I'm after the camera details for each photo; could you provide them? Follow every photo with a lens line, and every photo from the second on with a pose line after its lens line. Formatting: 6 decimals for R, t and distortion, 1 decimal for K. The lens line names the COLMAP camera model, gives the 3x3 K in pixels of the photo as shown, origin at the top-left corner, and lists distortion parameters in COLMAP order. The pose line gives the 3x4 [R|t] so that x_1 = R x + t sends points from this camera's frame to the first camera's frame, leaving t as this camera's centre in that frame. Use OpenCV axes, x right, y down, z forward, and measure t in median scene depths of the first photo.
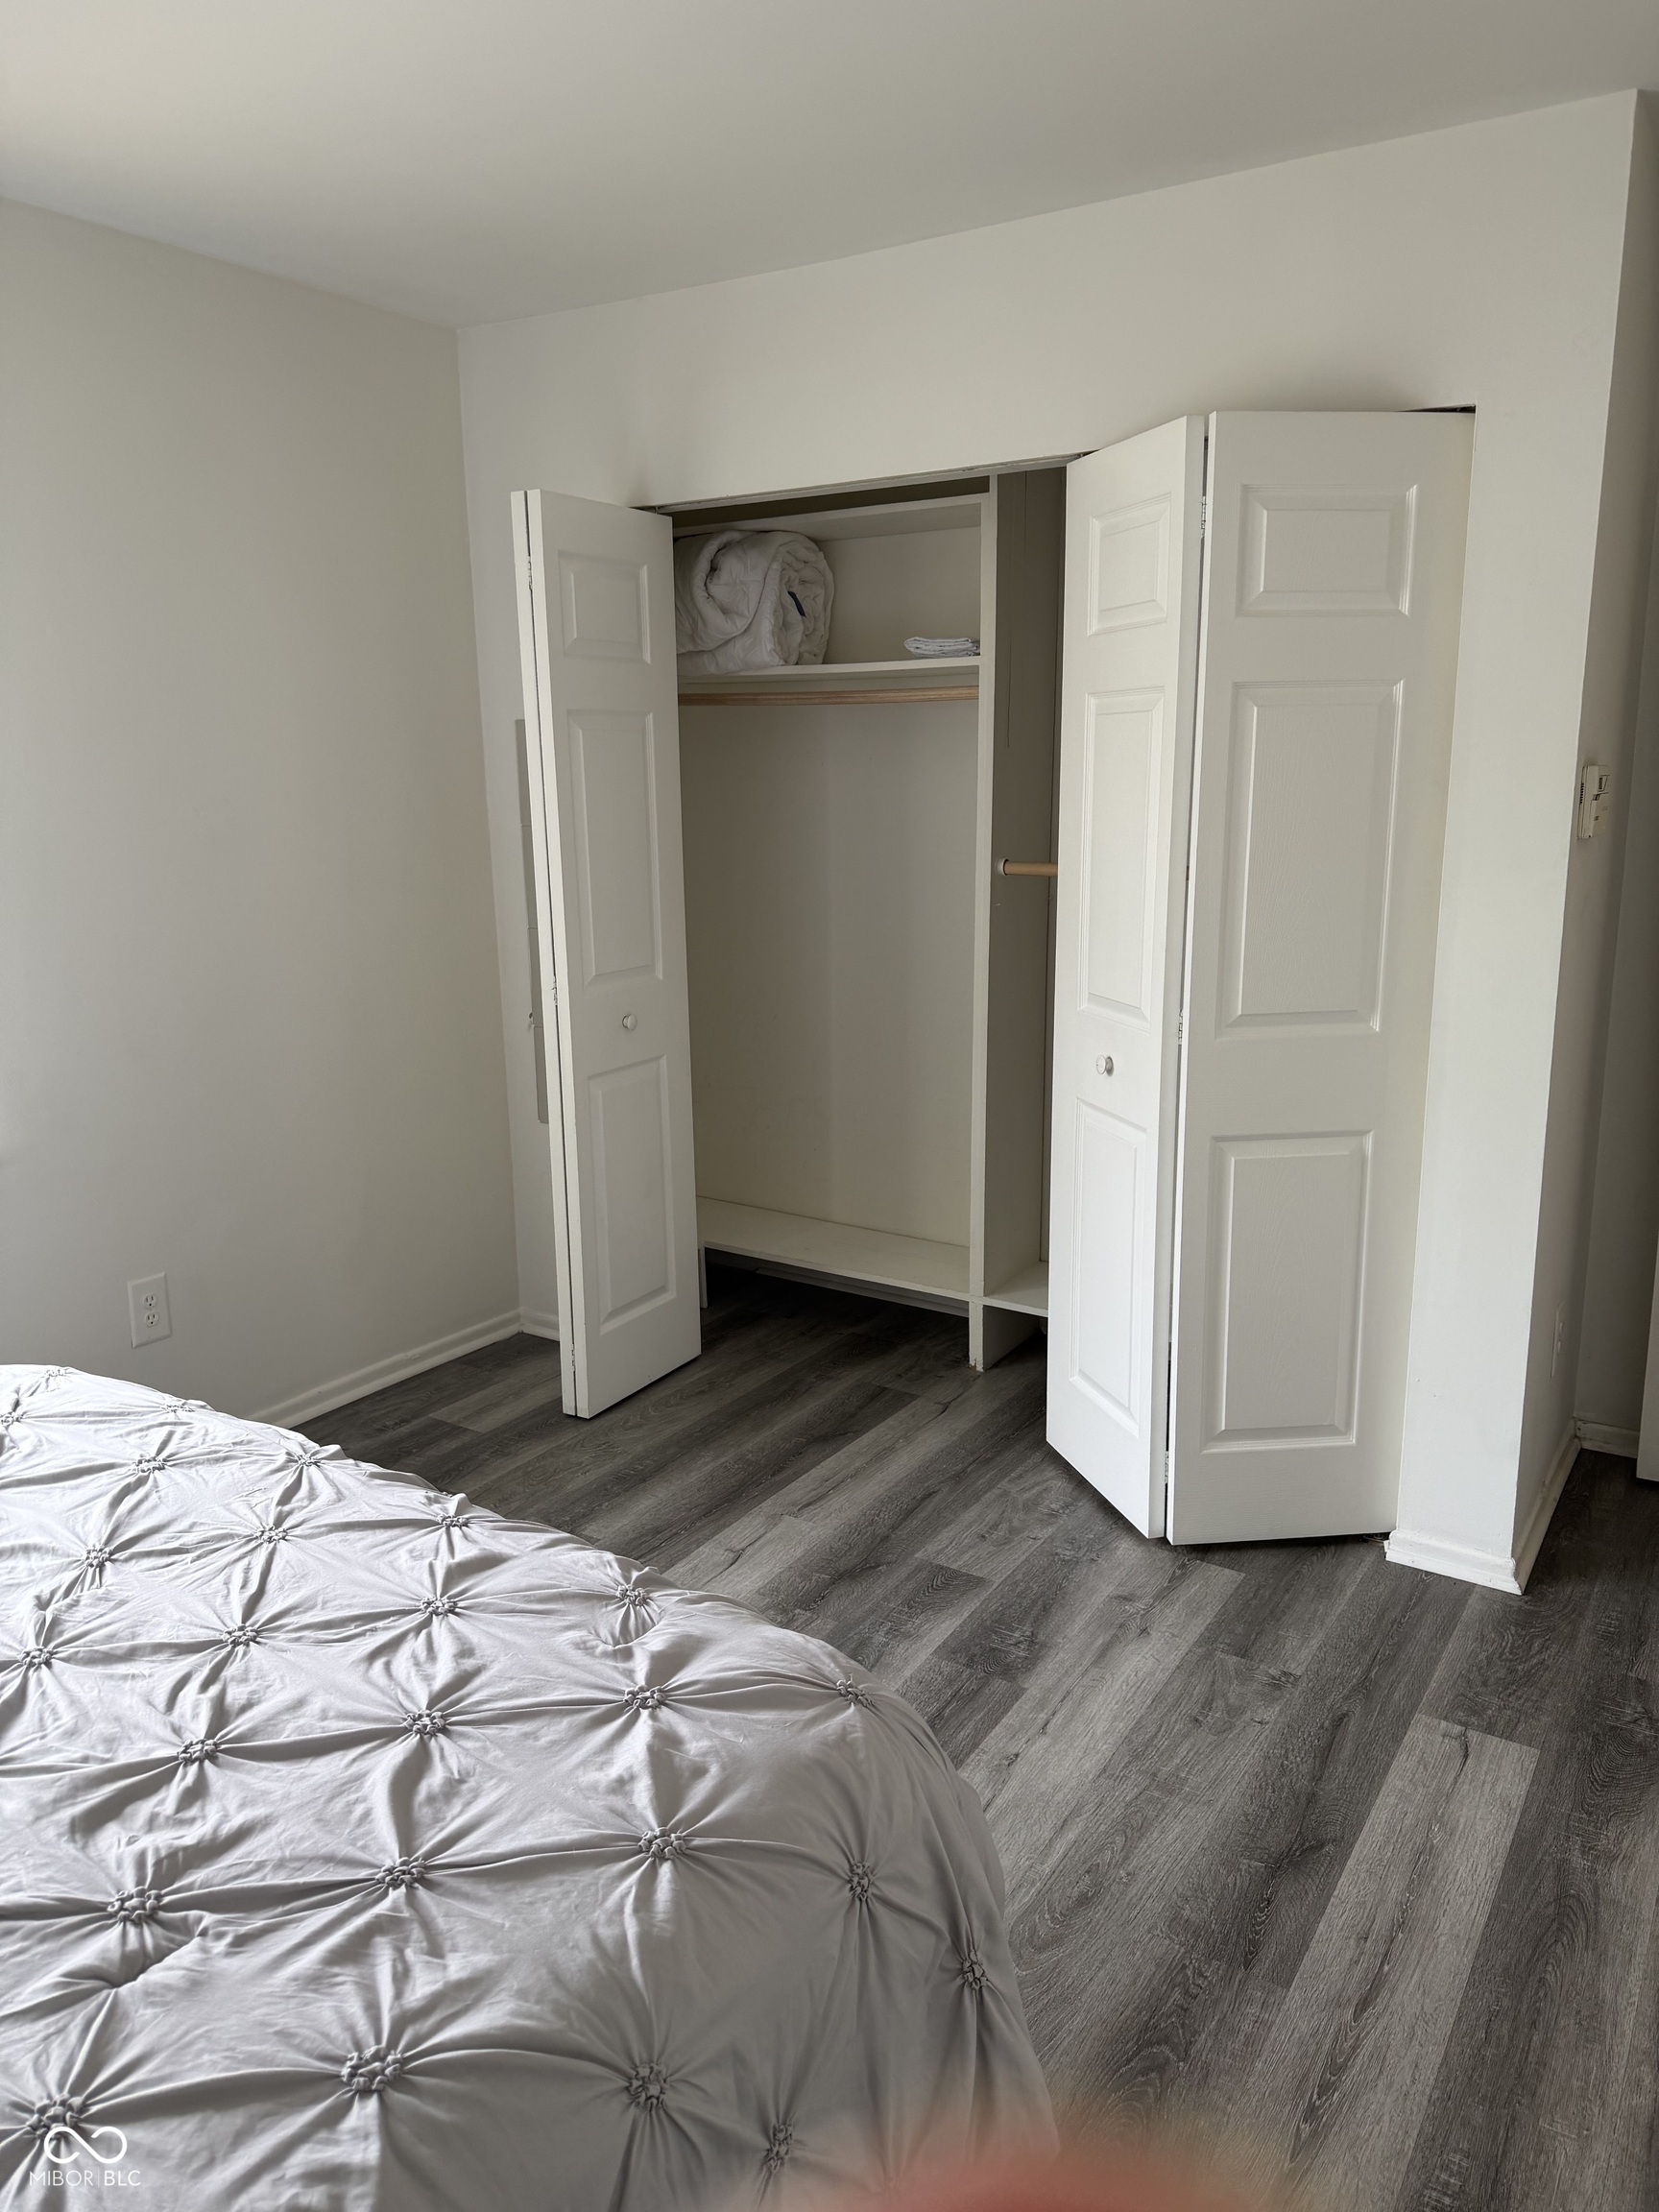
lens RADIAL K [[1587.4, 0, 832.3], [0, 1587.4, 1114.3], [0, 0, 1]] dist [0.123989, -0.090504]
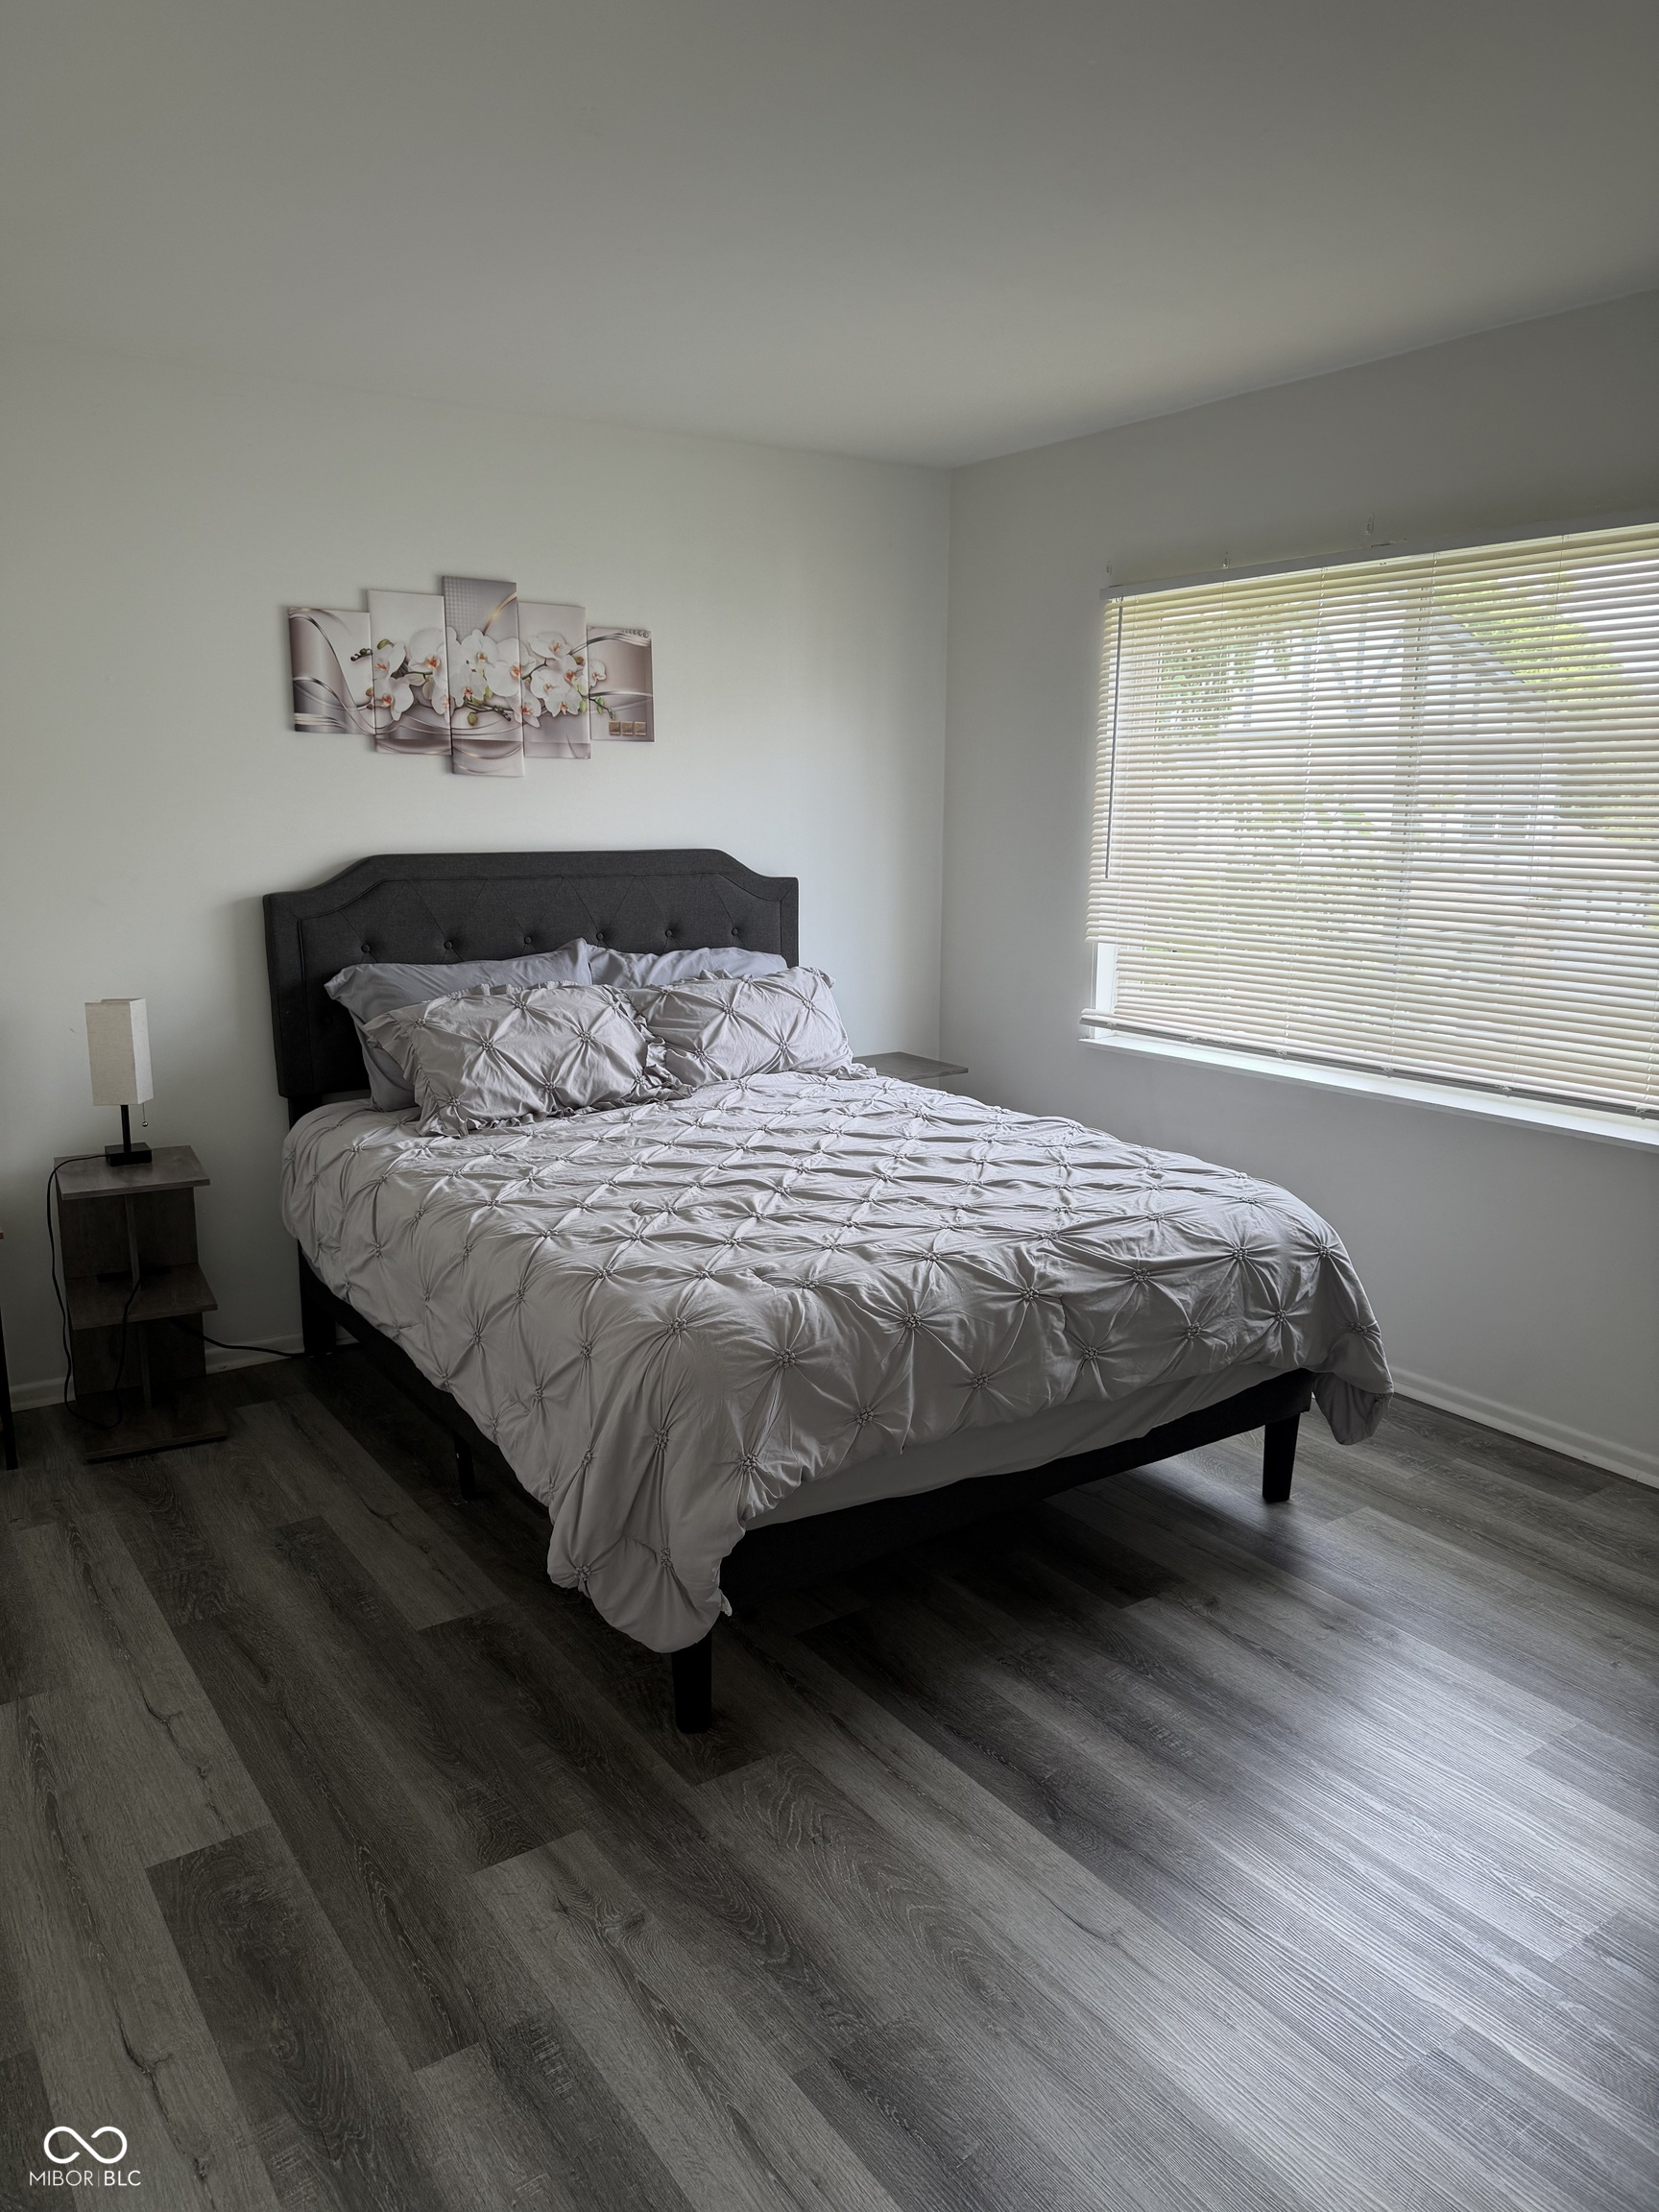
lens RADIAL K [[1587.4, 0, 827.9], [0, 1587.4, 1102.4], [0, 0, 1]] dist [0.123989, -0.090504]
pose [[-0.393841, 0.177333, -0.901910, 1.146603], [-0.207947, 0.938585, 0.275349, -0.293306], [0.895348, 0.295993, -0.332777, 1.304832]]
